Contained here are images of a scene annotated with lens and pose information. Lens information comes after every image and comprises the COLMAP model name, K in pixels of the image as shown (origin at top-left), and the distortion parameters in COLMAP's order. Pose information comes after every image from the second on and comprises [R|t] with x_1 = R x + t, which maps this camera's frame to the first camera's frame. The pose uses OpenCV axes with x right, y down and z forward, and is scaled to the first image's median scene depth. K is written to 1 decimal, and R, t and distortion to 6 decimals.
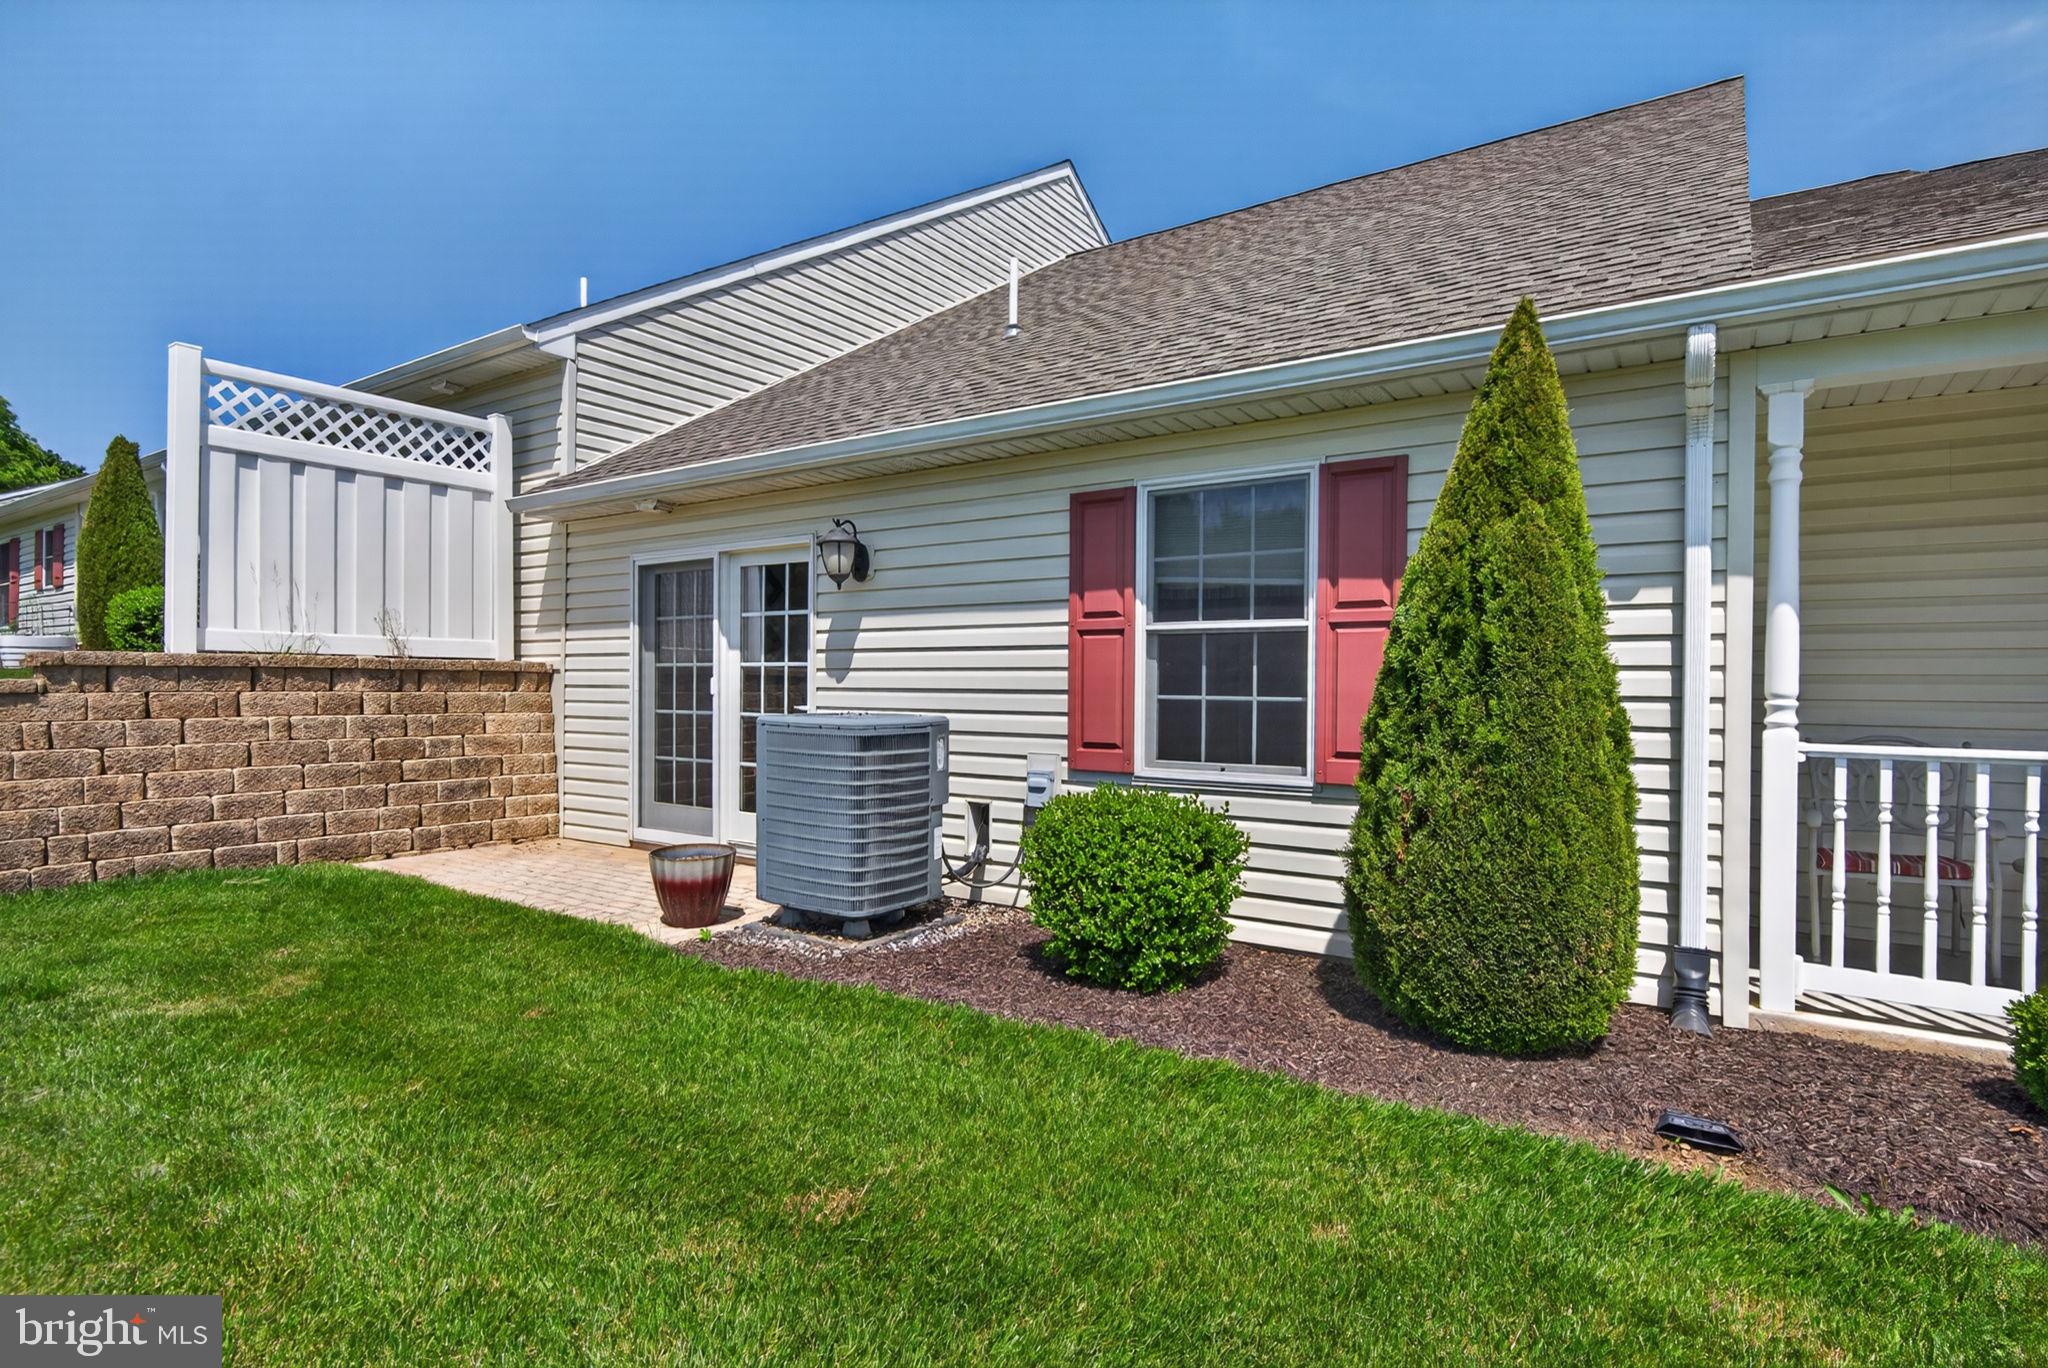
lens RADIAL K [[1013.2, 0, 1029.3], [0, 1013.2, 692.4], [0, 0, 1]] dist [-0.002631, 0.000244]
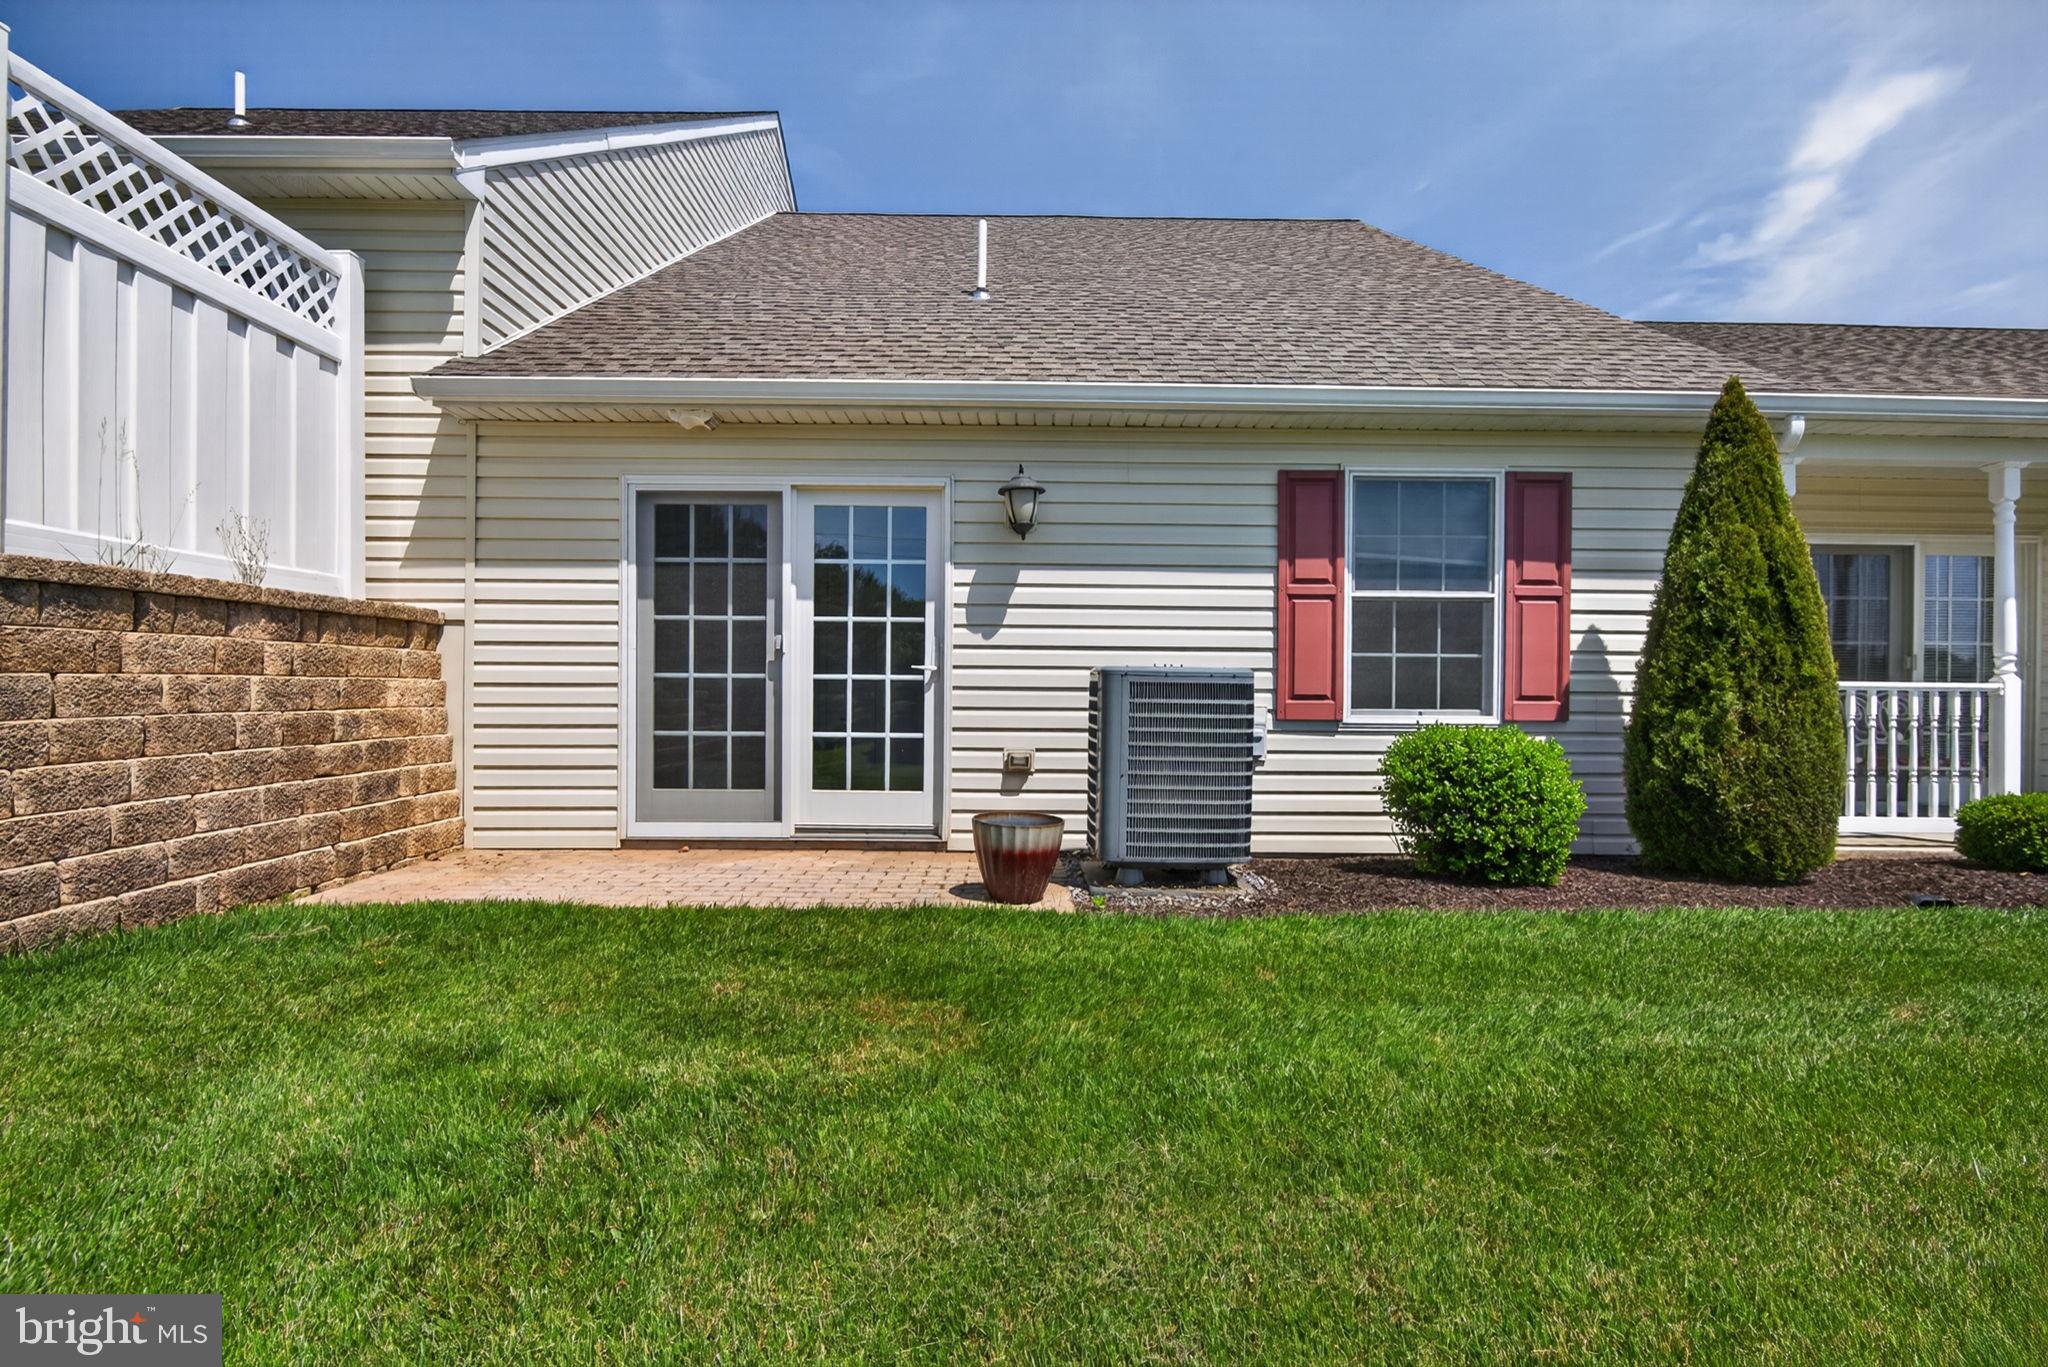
lens RADIAL K [[996.2, 0, 1024.0], [0, 996.2, 682.2], [0, 0, 1]] dist [-0.005711, -0.002044]
pose [[0.825723, 0.000928, 0.564076, -0.649454], [0.001296, 0.999993, -0.003543, 0.031189], [-0.564075, 0.003656, 0.825716, 0.214262]]
